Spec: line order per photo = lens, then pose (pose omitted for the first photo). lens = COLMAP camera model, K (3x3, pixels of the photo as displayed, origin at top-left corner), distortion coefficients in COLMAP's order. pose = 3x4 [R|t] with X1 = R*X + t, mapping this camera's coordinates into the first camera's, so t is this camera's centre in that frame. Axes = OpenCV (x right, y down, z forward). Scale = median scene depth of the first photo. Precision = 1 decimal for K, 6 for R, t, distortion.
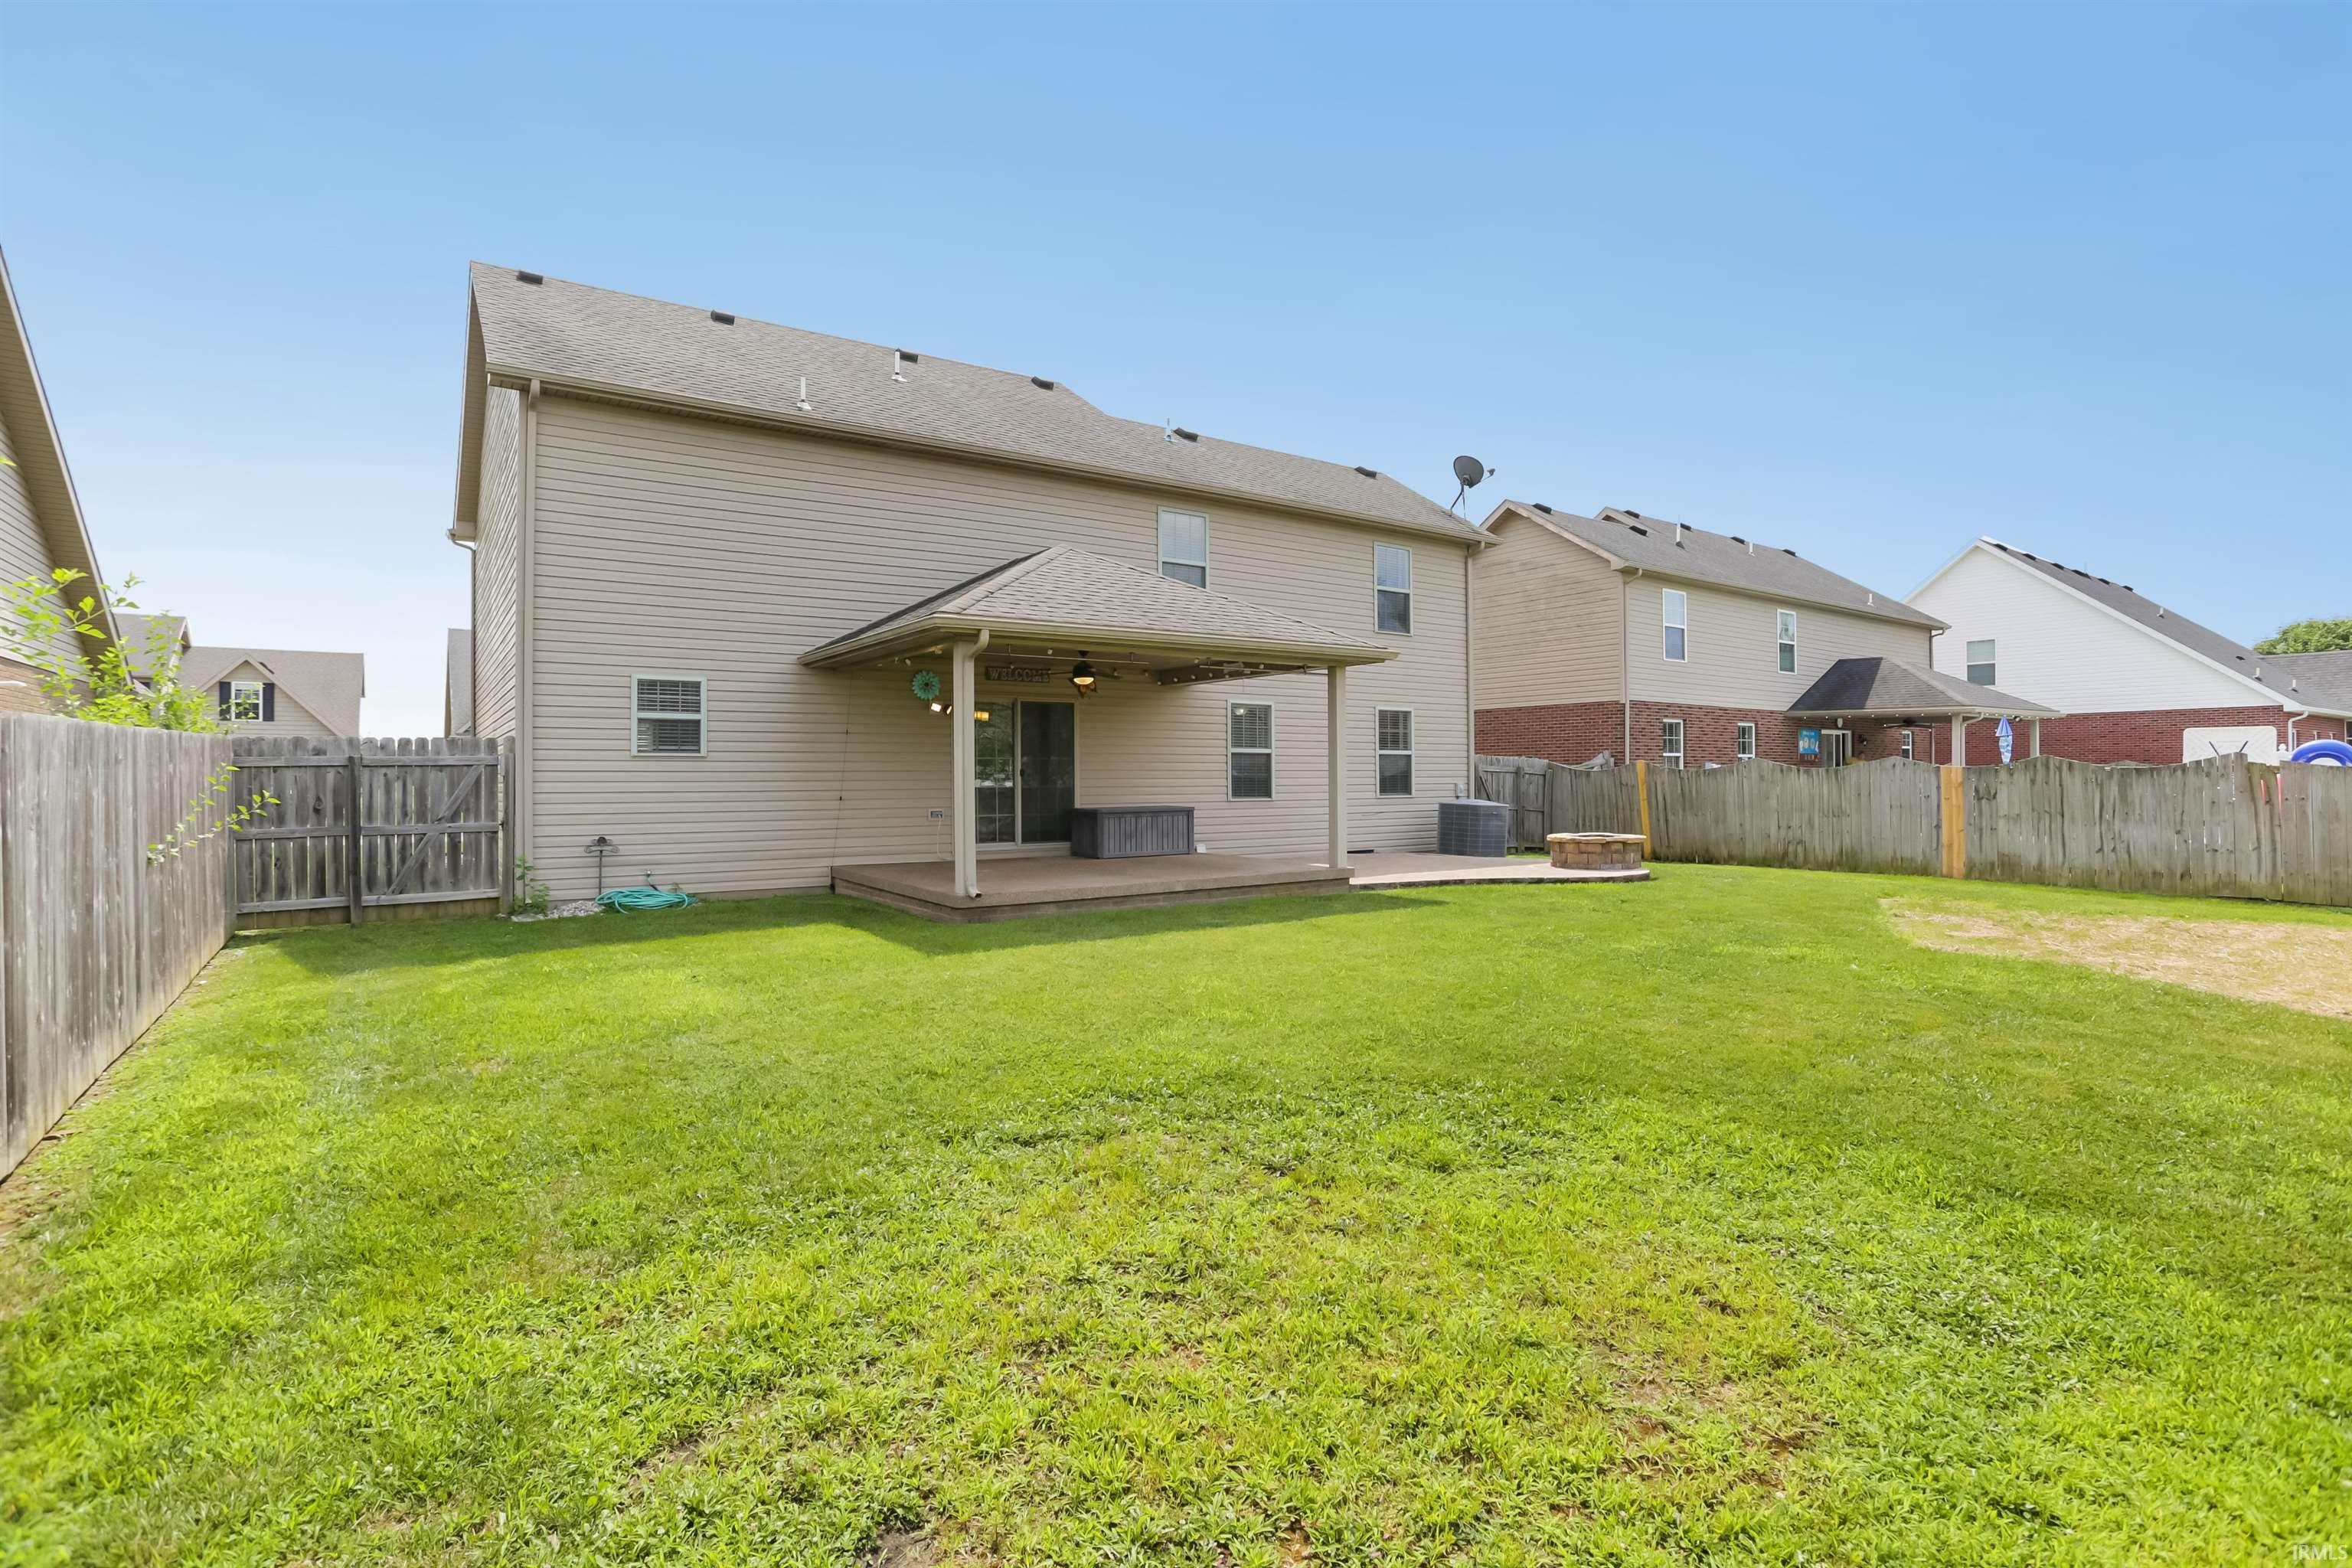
lens RADIAL K [[1161.7, 0, 1181.4], [0, 1161.7, 782.0], [0, 0, 1]] dist [-0.065529, 0.026071]
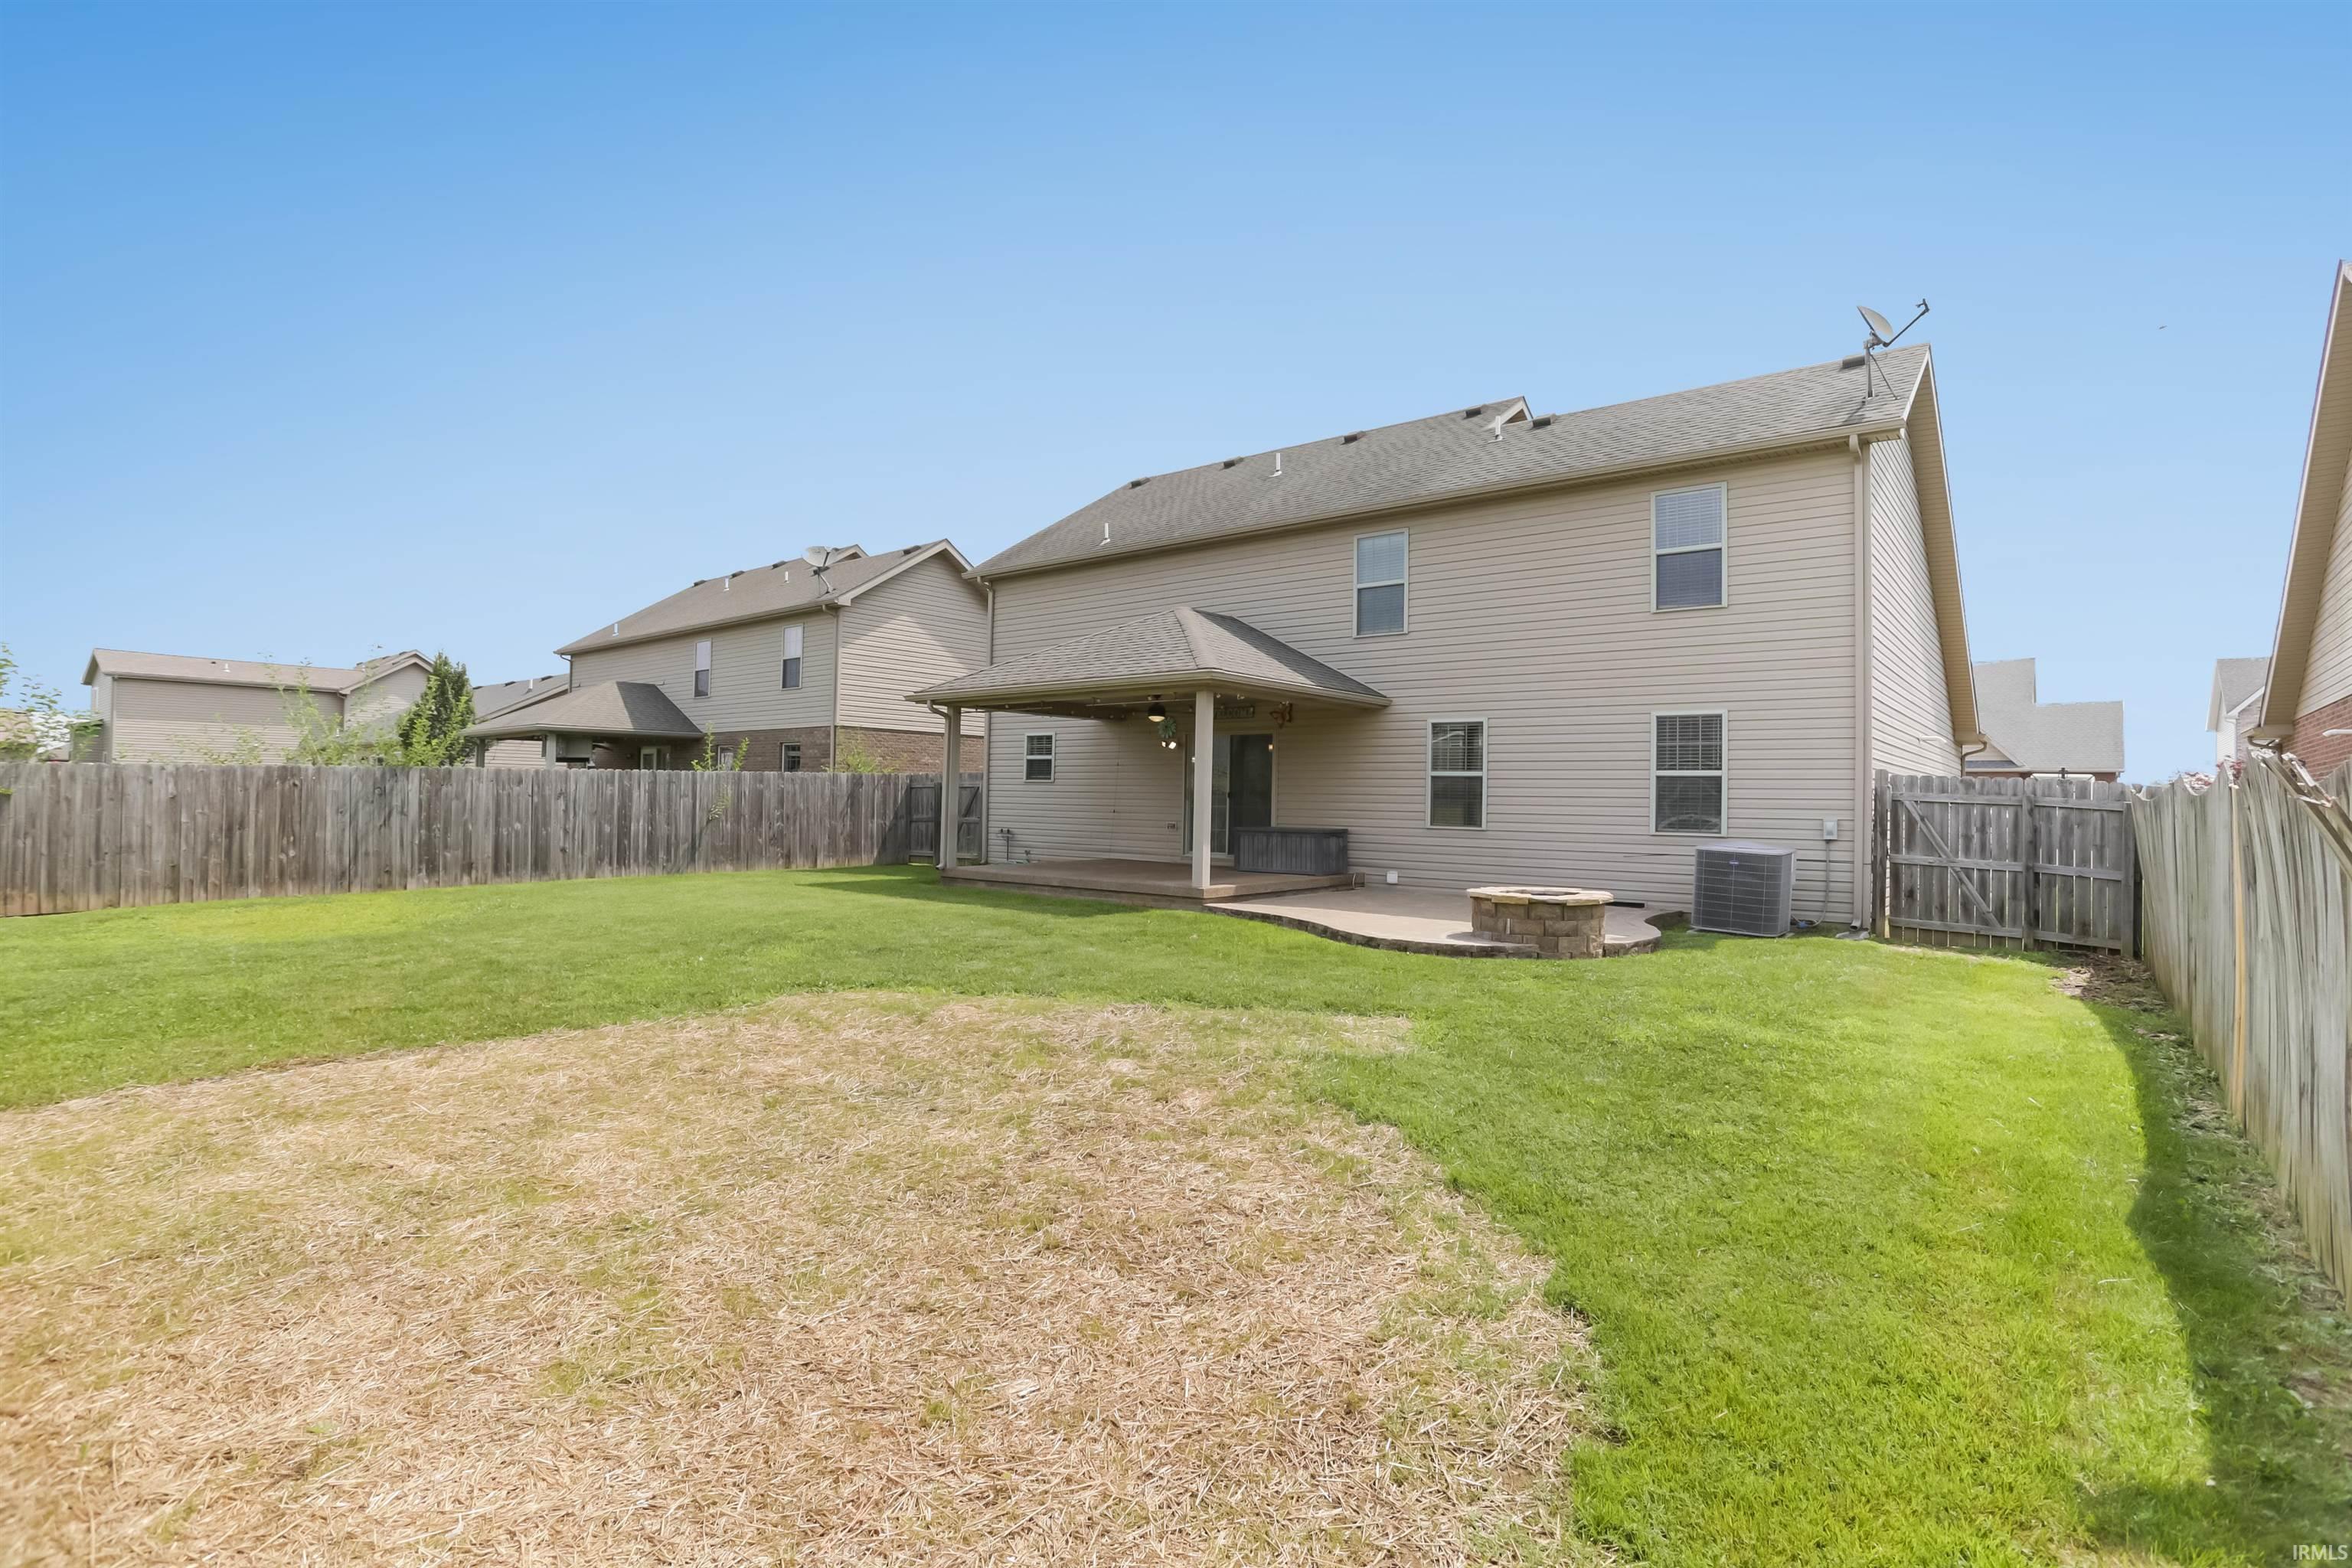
lens RADIAL K [[1161.7, 0, 1181.9], [0, 1161.7, 776.9], [0, 0, 1]] dist [-0.065529, 0.026071]
pose [[0.240032, -0.012788, -0.970681, 0.961929], [-0.023680, 0.999539, -0.019024, -0.002465], [0.970476, 0.027552, 0.239619, 0.625979]]
